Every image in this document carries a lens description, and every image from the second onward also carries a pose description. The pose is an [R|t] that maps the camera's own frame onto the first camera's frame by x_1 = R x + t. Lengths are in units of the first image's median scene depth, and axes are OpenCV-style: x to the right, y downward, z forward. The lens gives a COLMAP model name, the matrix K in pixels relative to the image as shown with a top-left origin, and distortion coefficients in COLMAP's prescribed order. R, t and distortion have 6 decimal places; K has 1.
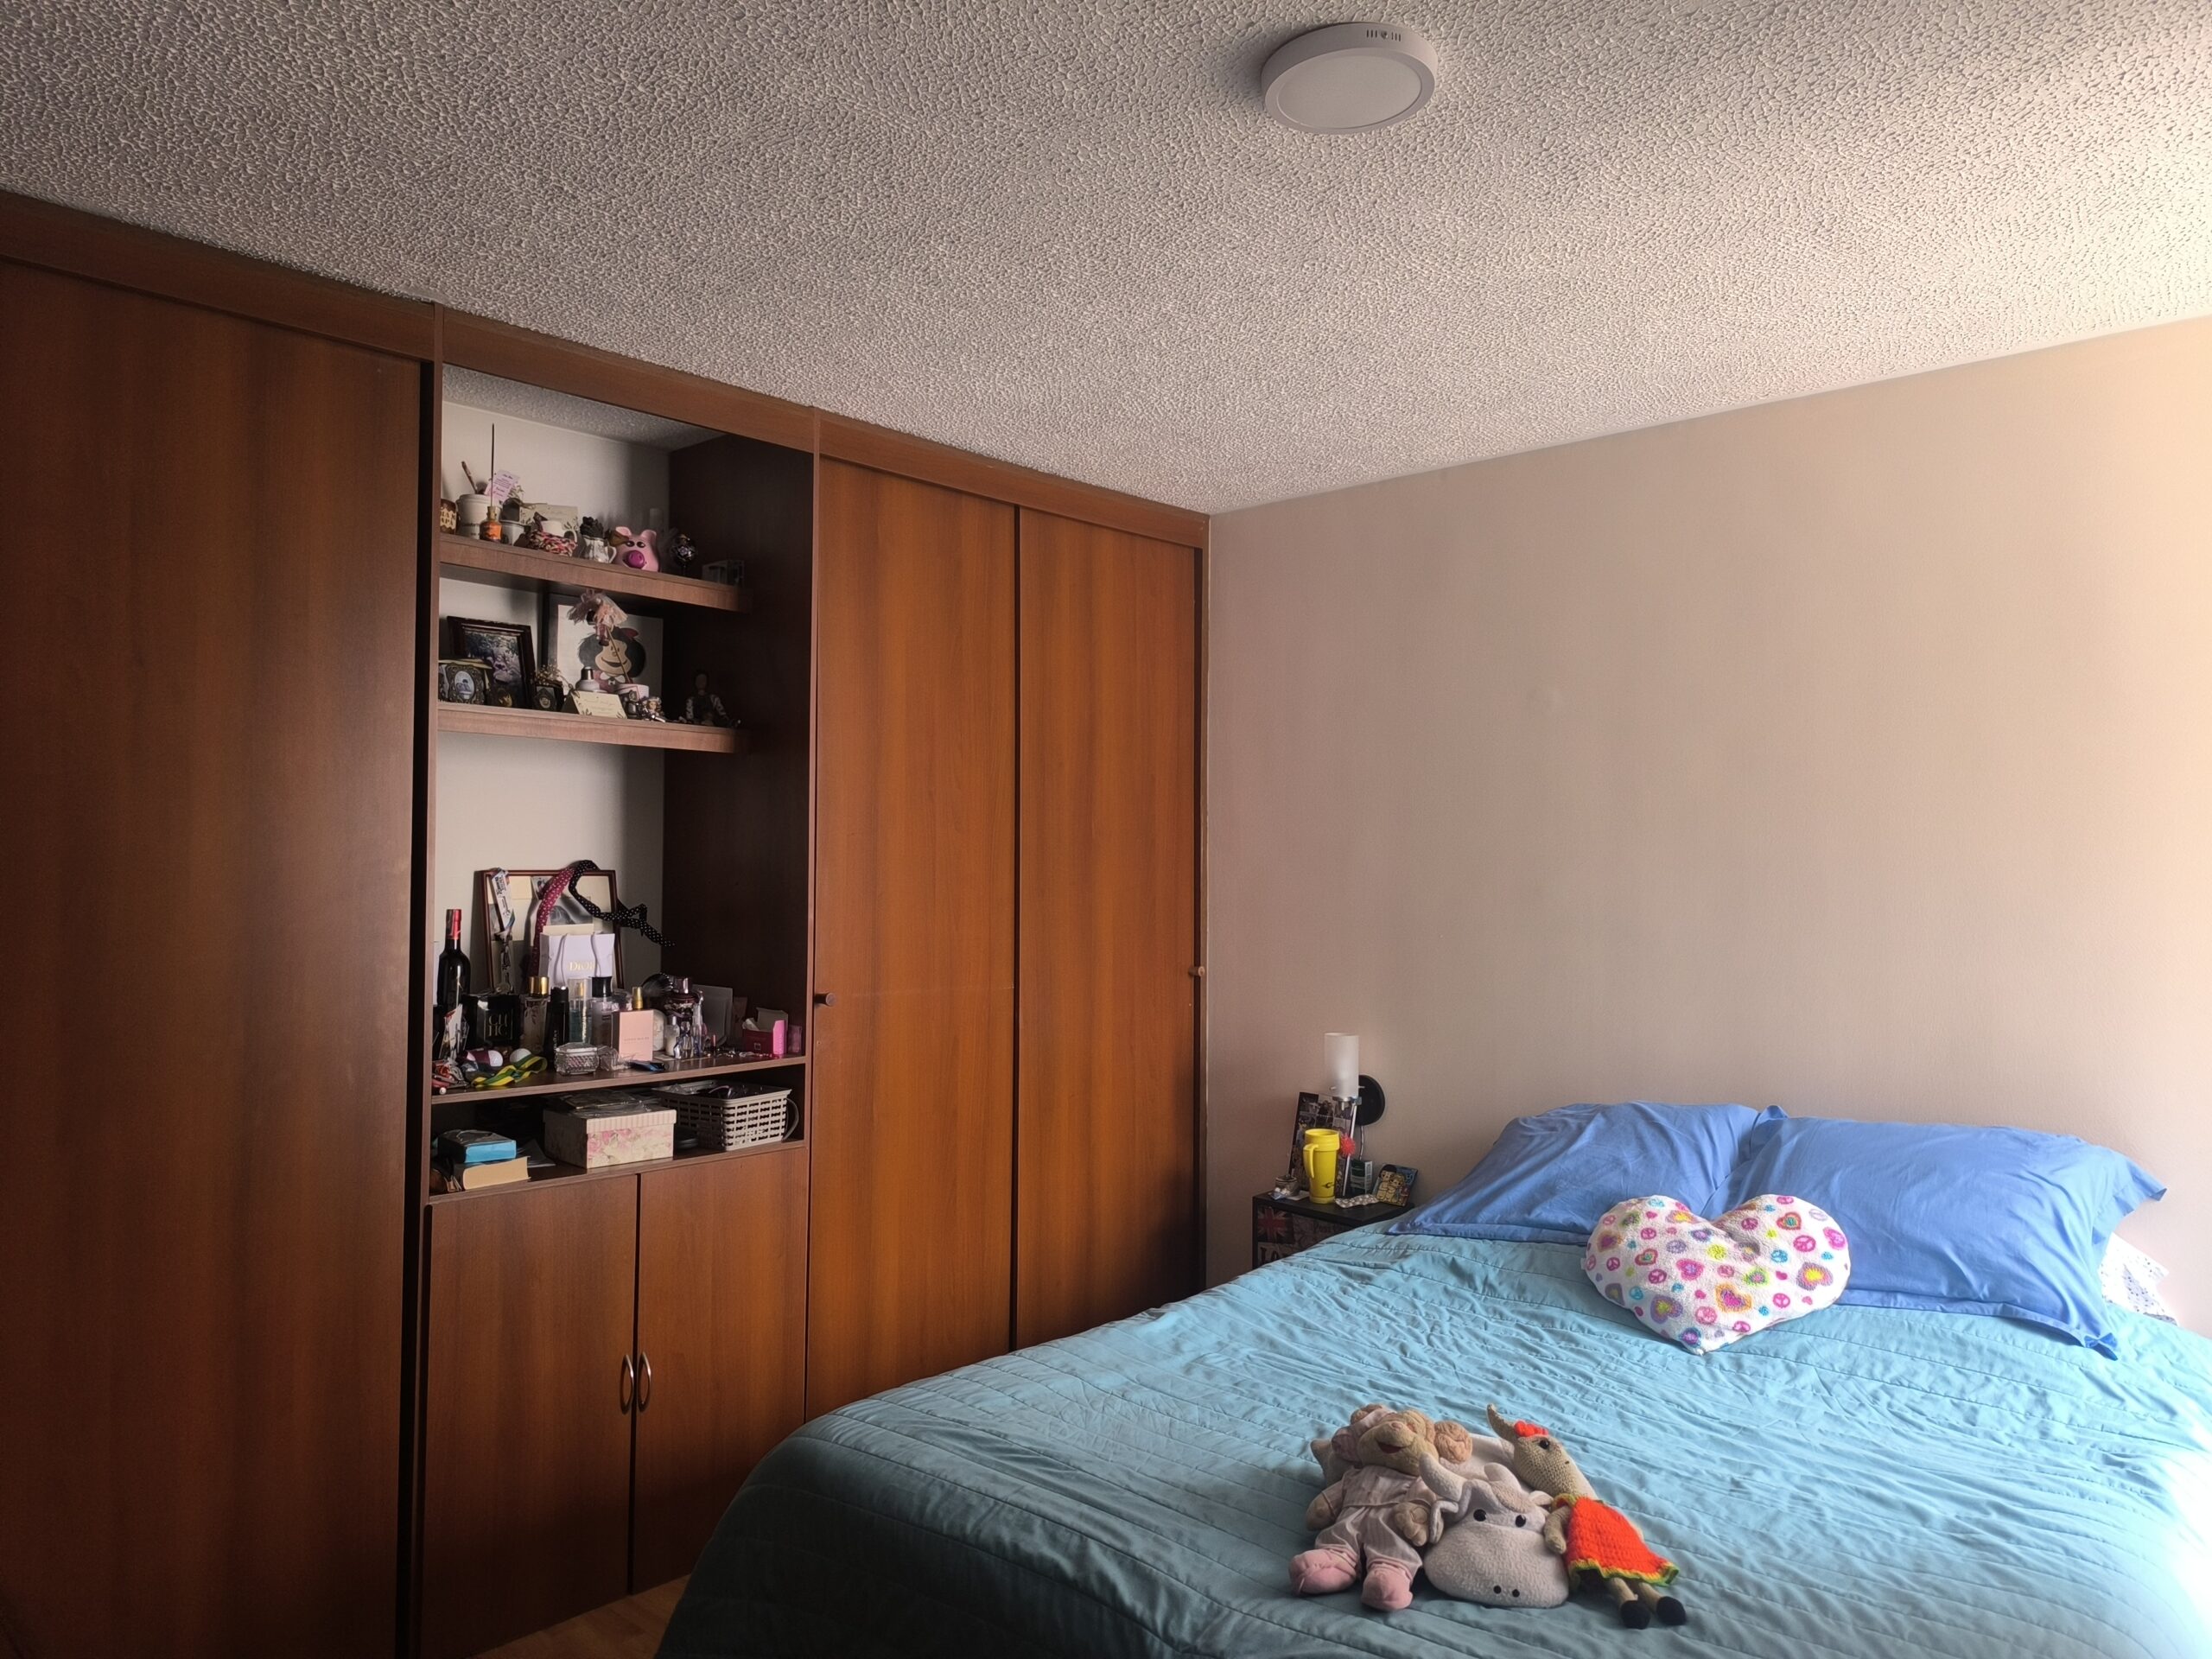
lens RADIAL K [[1519.5, 0, 1106.0], [0, 1519.5, 829.5], [0, 0, 1]] dist [0.008778, -0.003253]
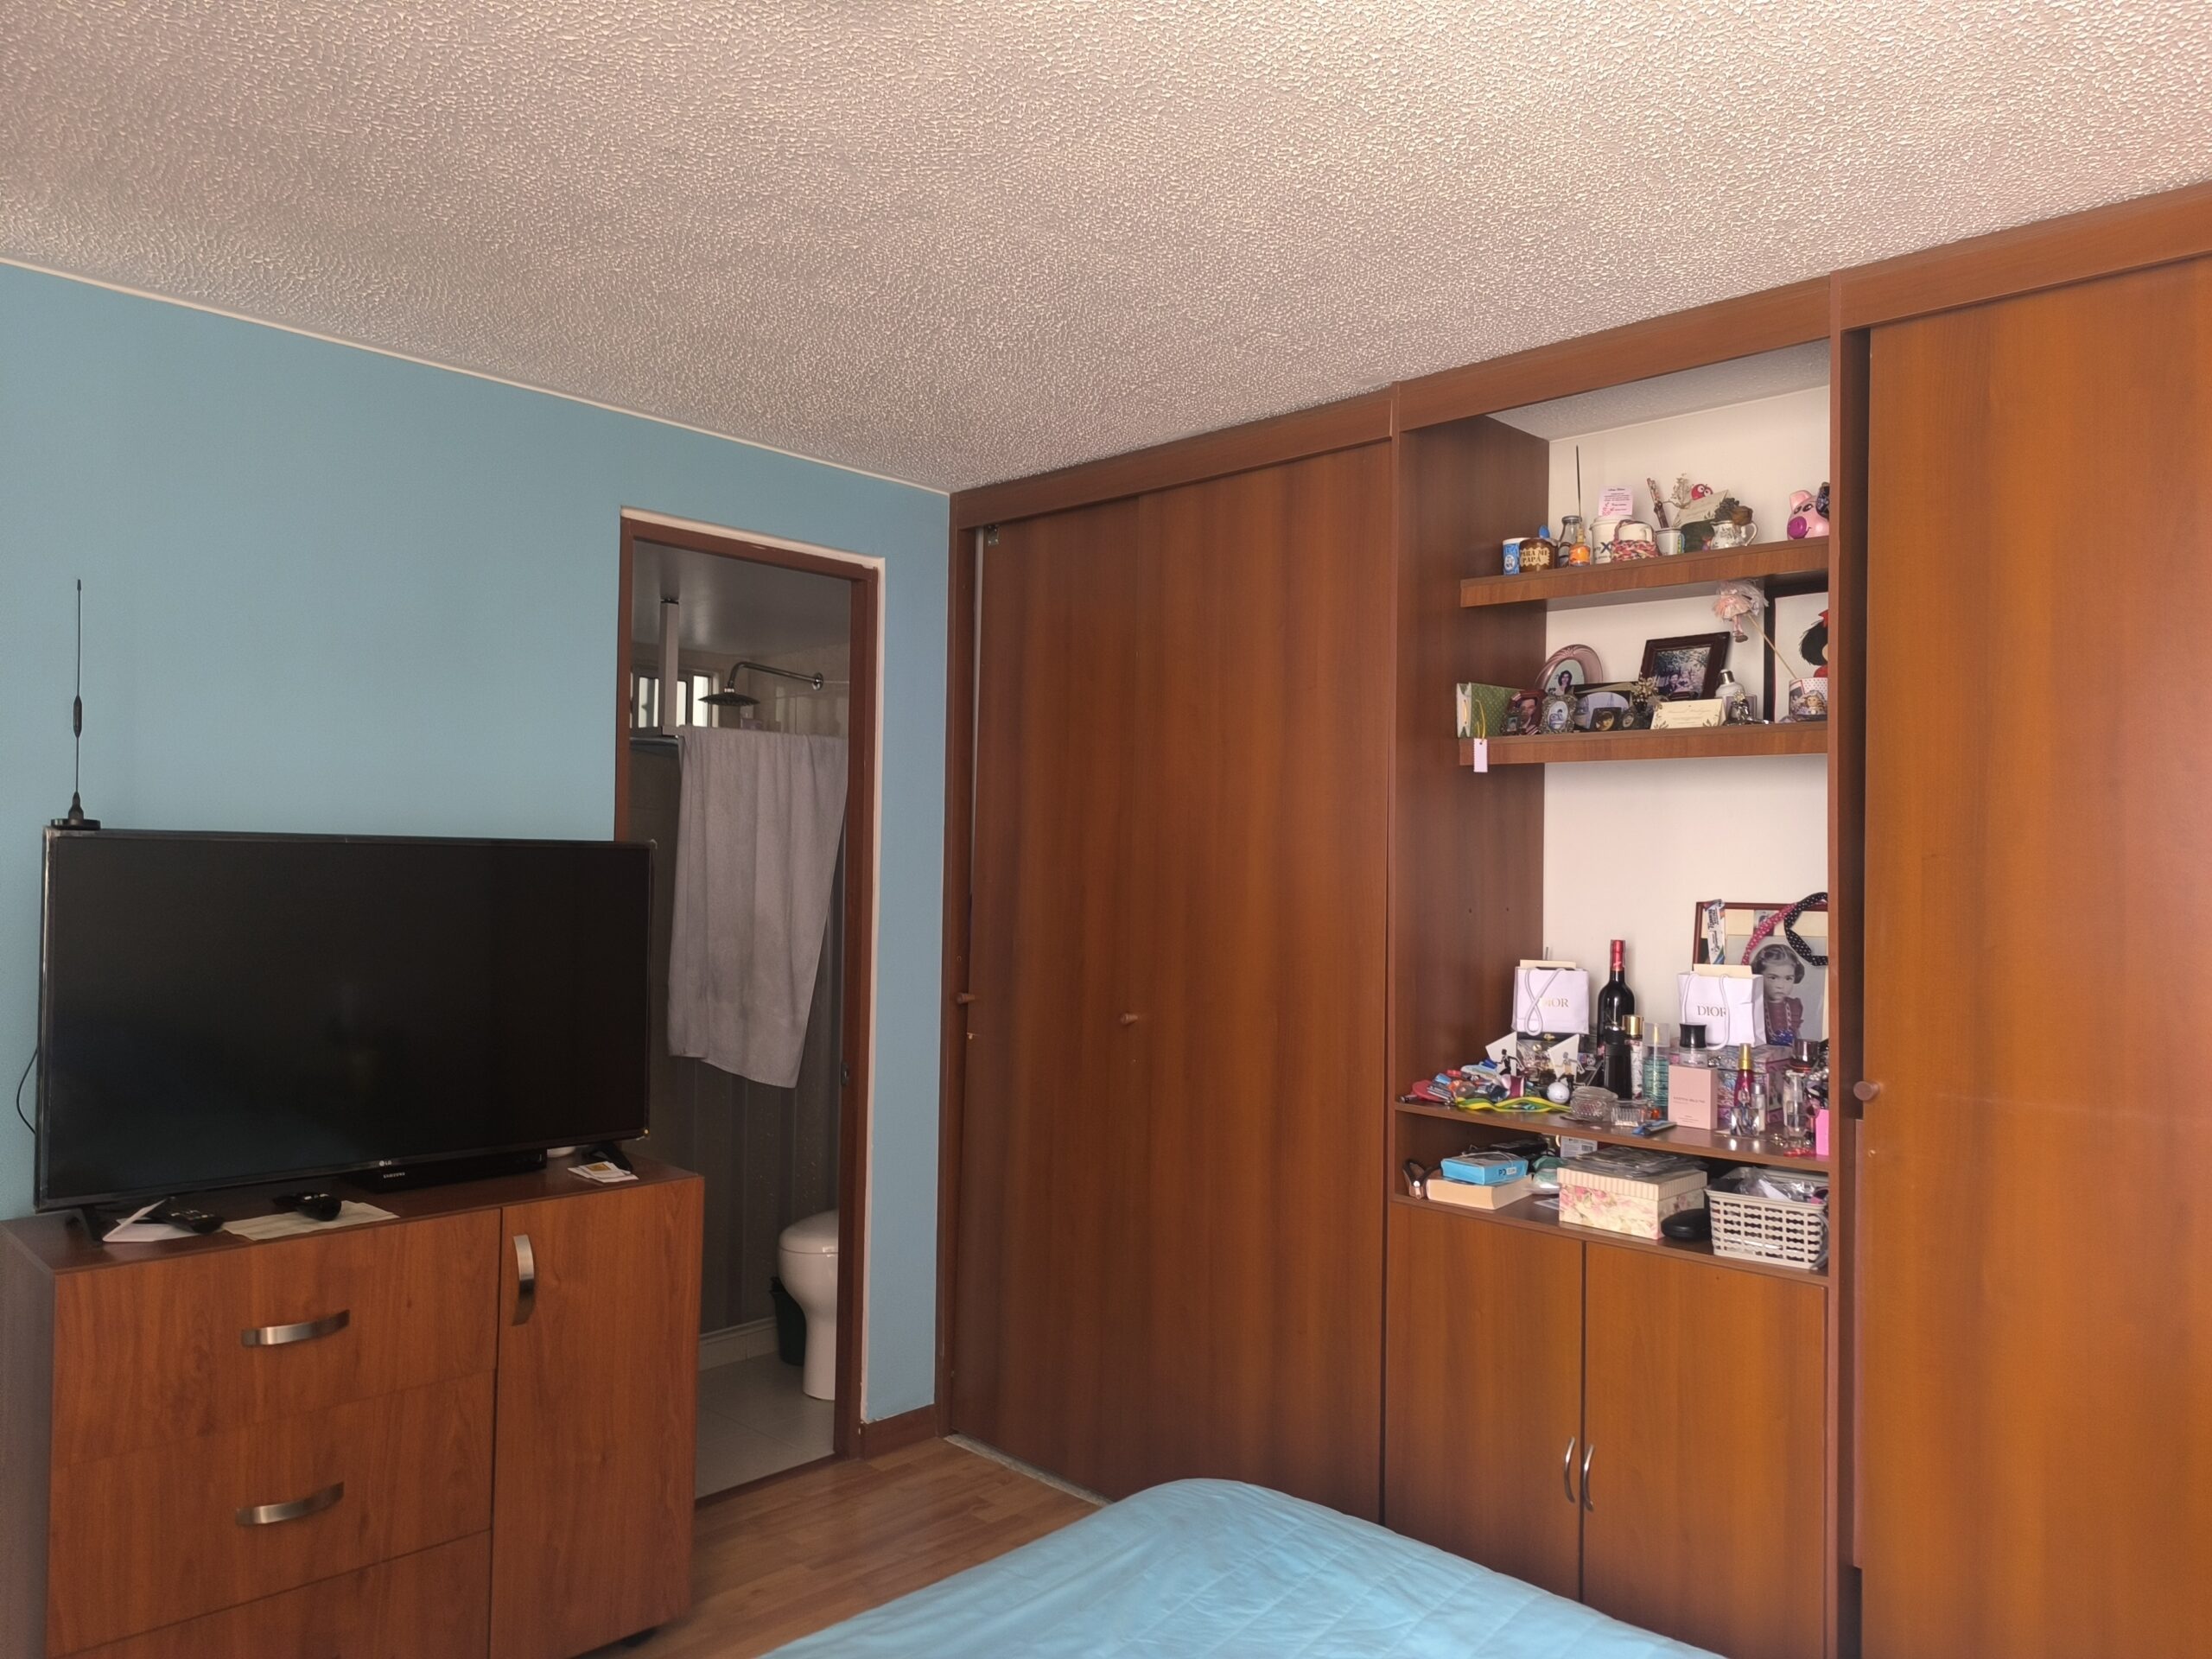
lens RADIAL K [[1519.5, 0, 1106.0], [0, 1519.5, 829.5], [0, 0, 1]] dist [0.008778, -0.003253]
pose [[-0.014336, -0.031945, -0.999387, 0.546936], [0.004452, 0.999478, -0.032012, 0.011089], [0.999887, -0.004908, -0.014187, 0.669598]]
